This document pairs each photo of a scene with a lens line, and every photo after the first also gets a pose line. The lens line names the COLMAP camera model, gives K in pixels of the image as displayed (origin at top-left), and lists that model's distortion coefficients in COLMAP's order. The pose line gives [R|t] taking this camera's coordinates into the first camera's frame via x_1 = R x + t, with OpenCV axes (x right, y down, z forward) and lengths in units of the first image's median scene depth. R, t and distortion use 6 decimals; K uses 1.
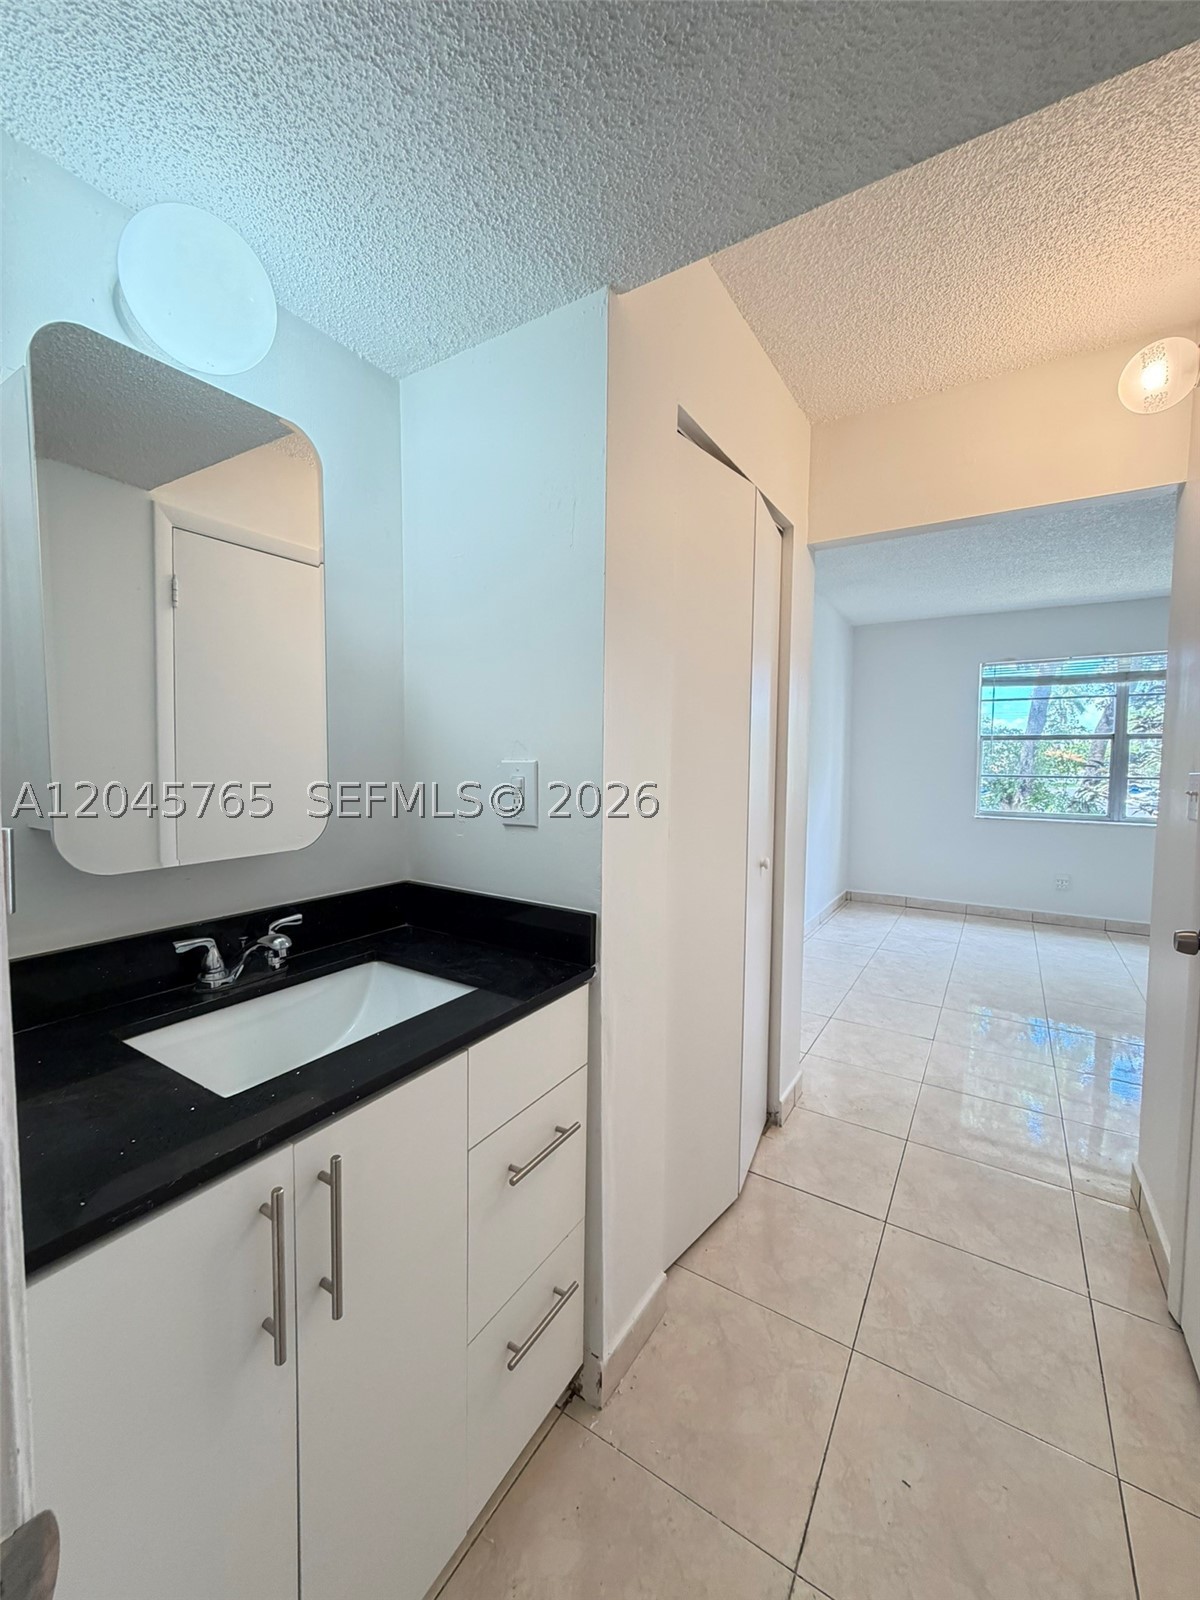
lens RADIAL K [[636.1, 0, 601.6], [0, 636.1, 798.8], [0, 0, 1]] dist [-0.000097, -0.000229]
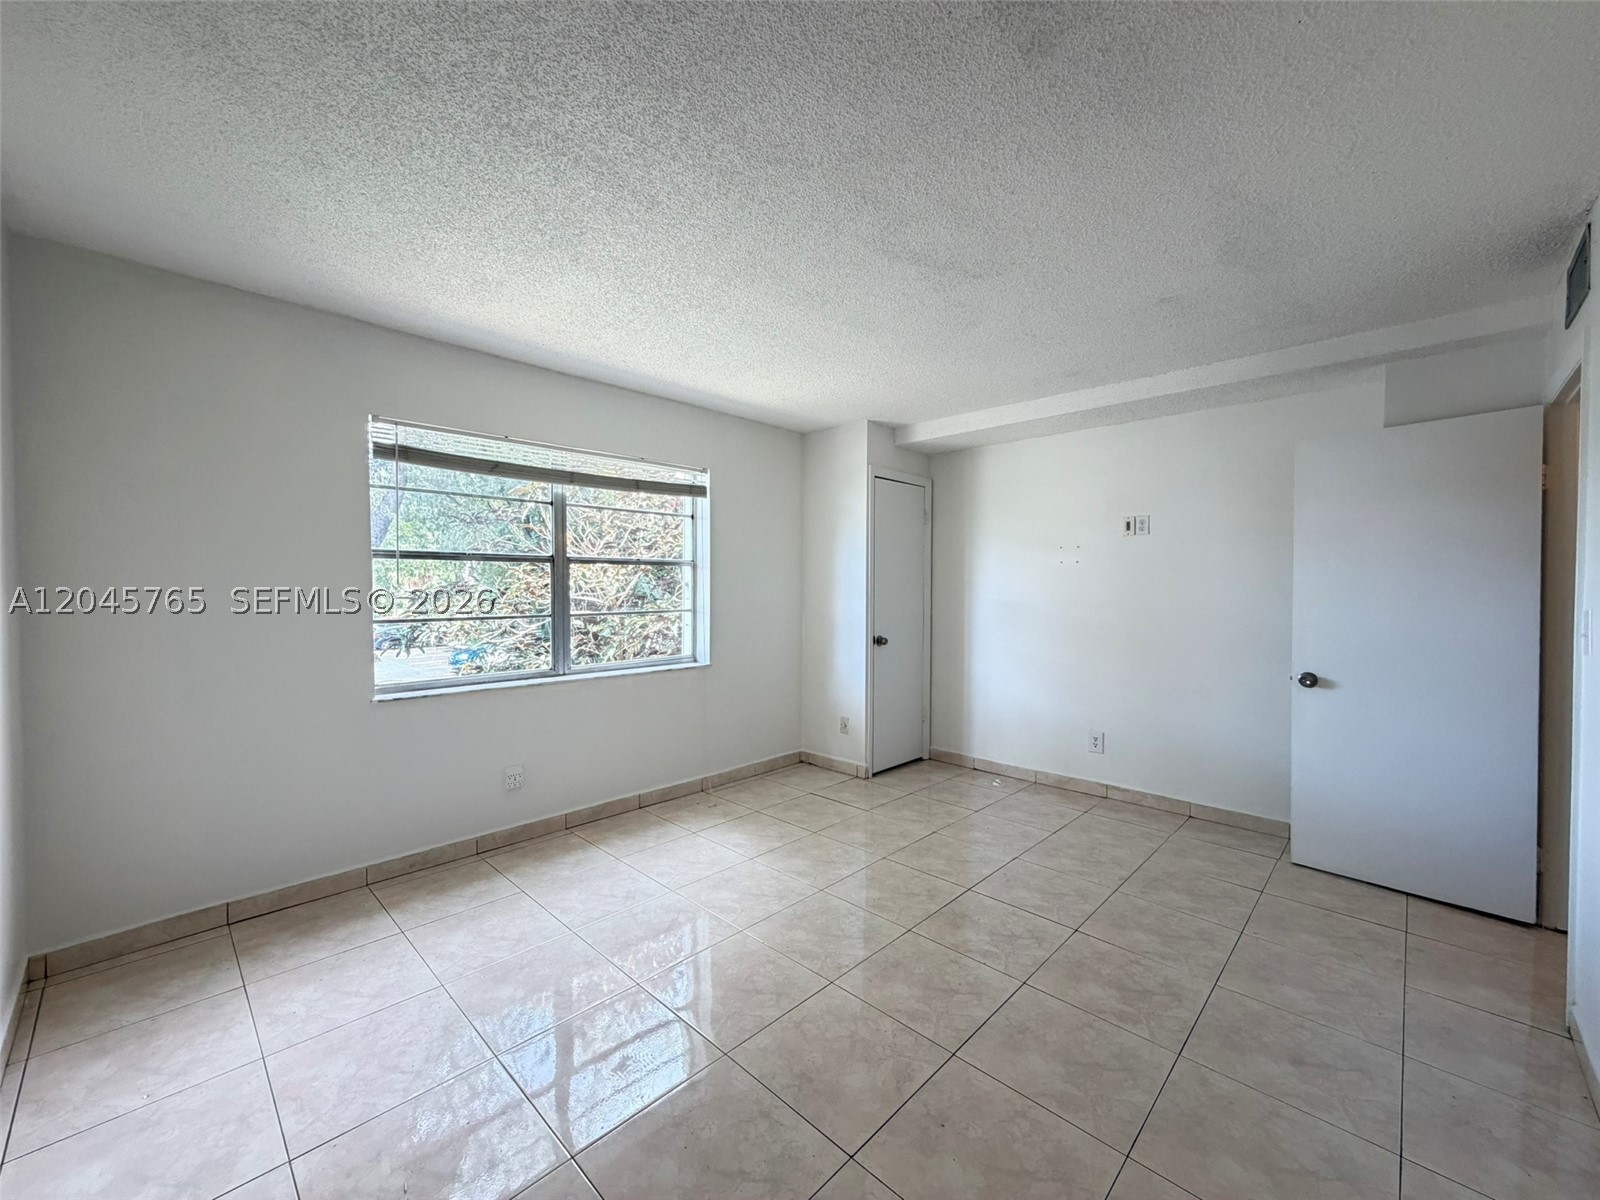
lens RADIAL K [[636.1, 0, 793.0], [0, 636.1, 596.9], [0, 0, 1]] dist [-0.000097, -0.000229]
pose [[0.206586, -0.019636, 0.978231, 0.149351], [0.072238, 0.997376, 0.004765, -0.038368], [-0.975758, 0.069681, 0.207463, 0.581545]]
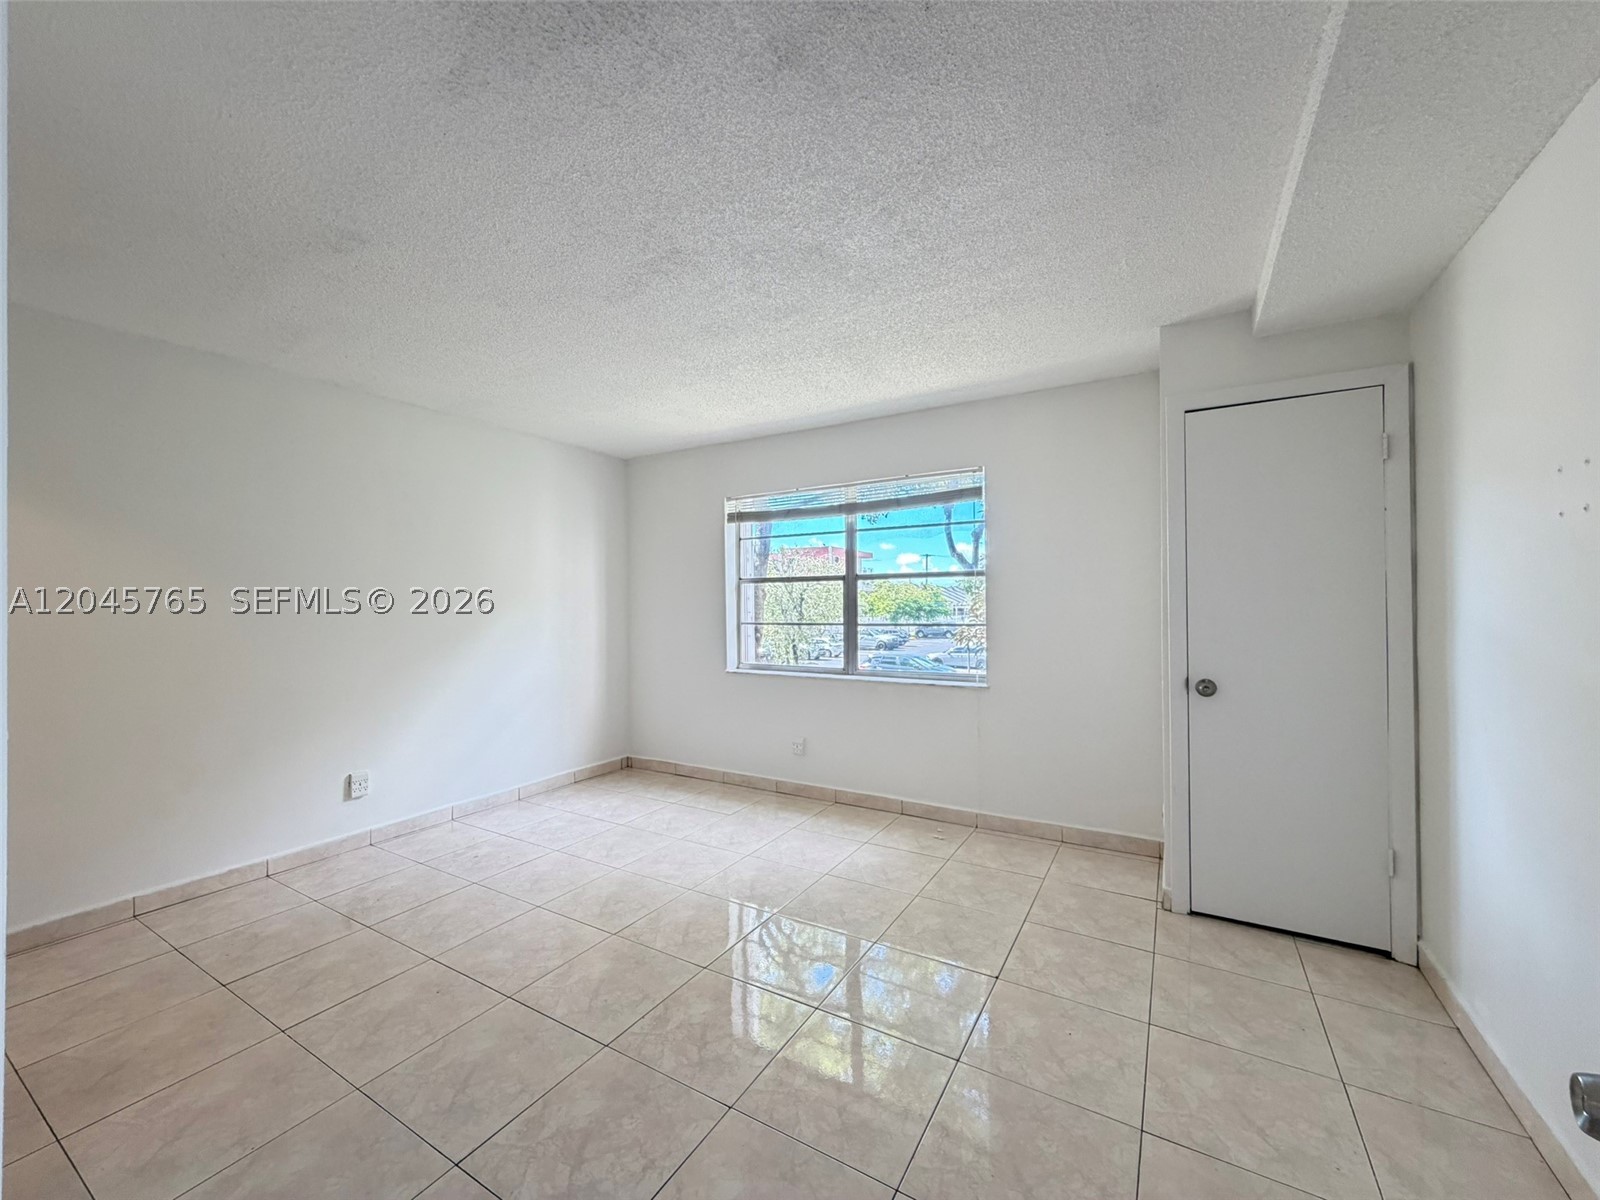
lens RADIAL K [[636.1, 0, 794.4], [0, 636.1, 595.8], [0, 0, 1]] dist [-0.000097, -0.000229]
pose [[0.999572, -0.010188, 0.027426, 0.706559], [0.012528, 0.996167, -0.086568, 0.002753], [-0.026439, 0.086874, 0.995868, 0.128610]]
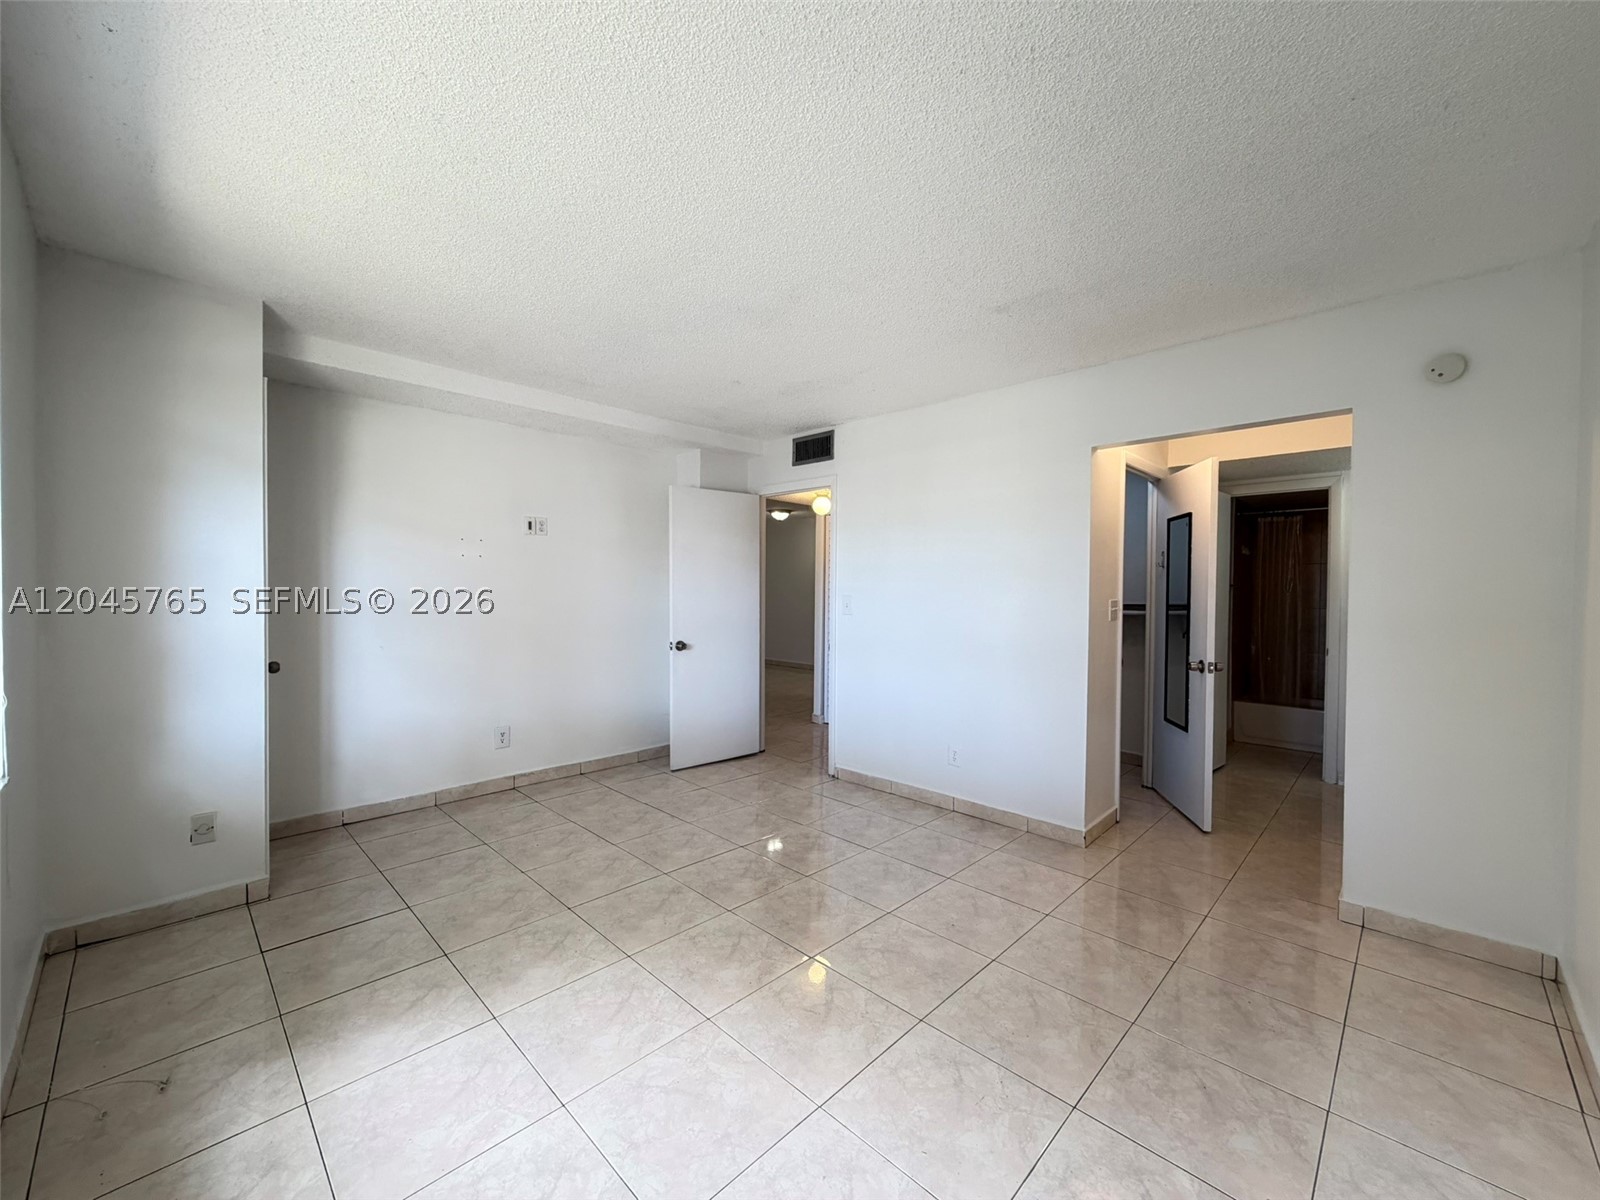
lens RADIAL K [[636.1, 0, 793.2], [0, 636.1, 603.6], [0, 0, 1]] dist [-0.000097, -0.000229]
pose [[-0.977154, -0.020476, 0.211544, 0.494077], [0.000553, 0.995100, 0.098876, -0.072819], [-0.212532, 0.096734, -0.972354, 1.088705]]
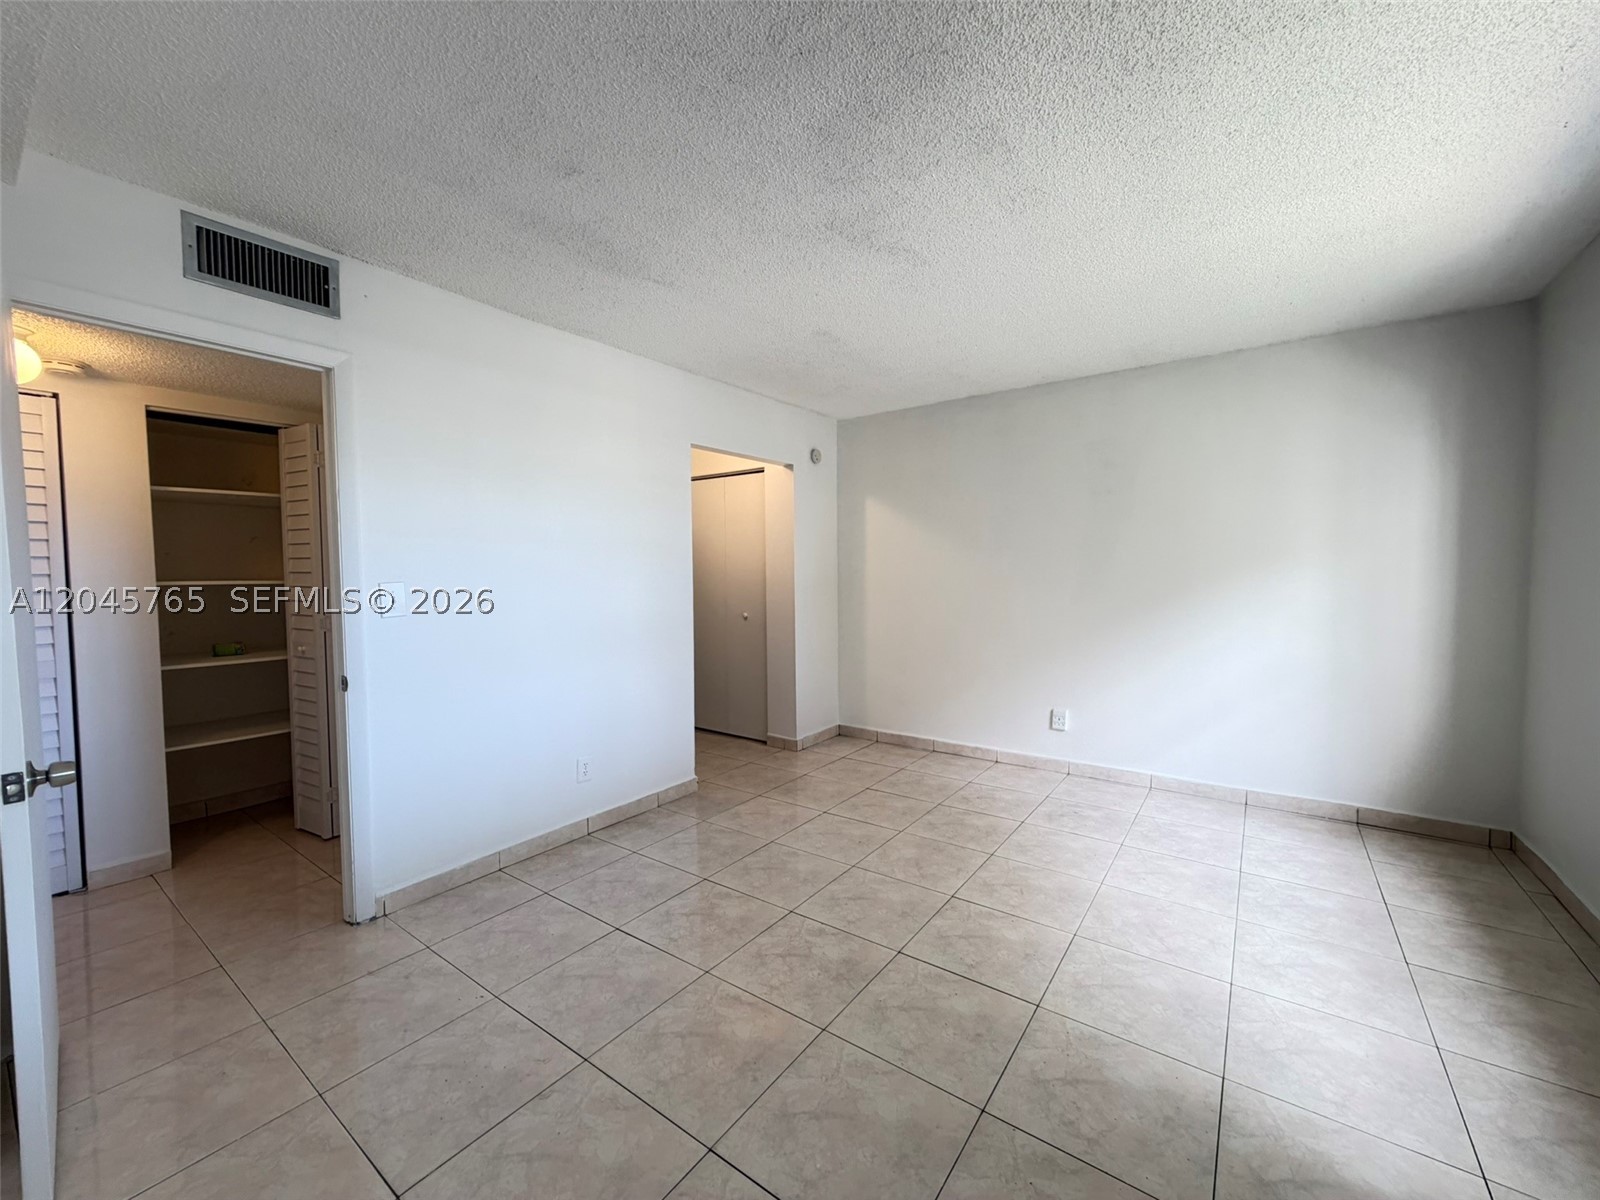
lens RADIAL K [[636.1, 0, 798.0], [0, 636.1, 599.2], [0, 0, 1]] dist [-0.000097, -0.000229]
pose [[-0.064787, 0.039381, -0.997122, 1.084747], [-0.067235, 0.996778, 0.043736, -0.026279], [0.995632, 0.069875, -0.061930, 0.554402]]
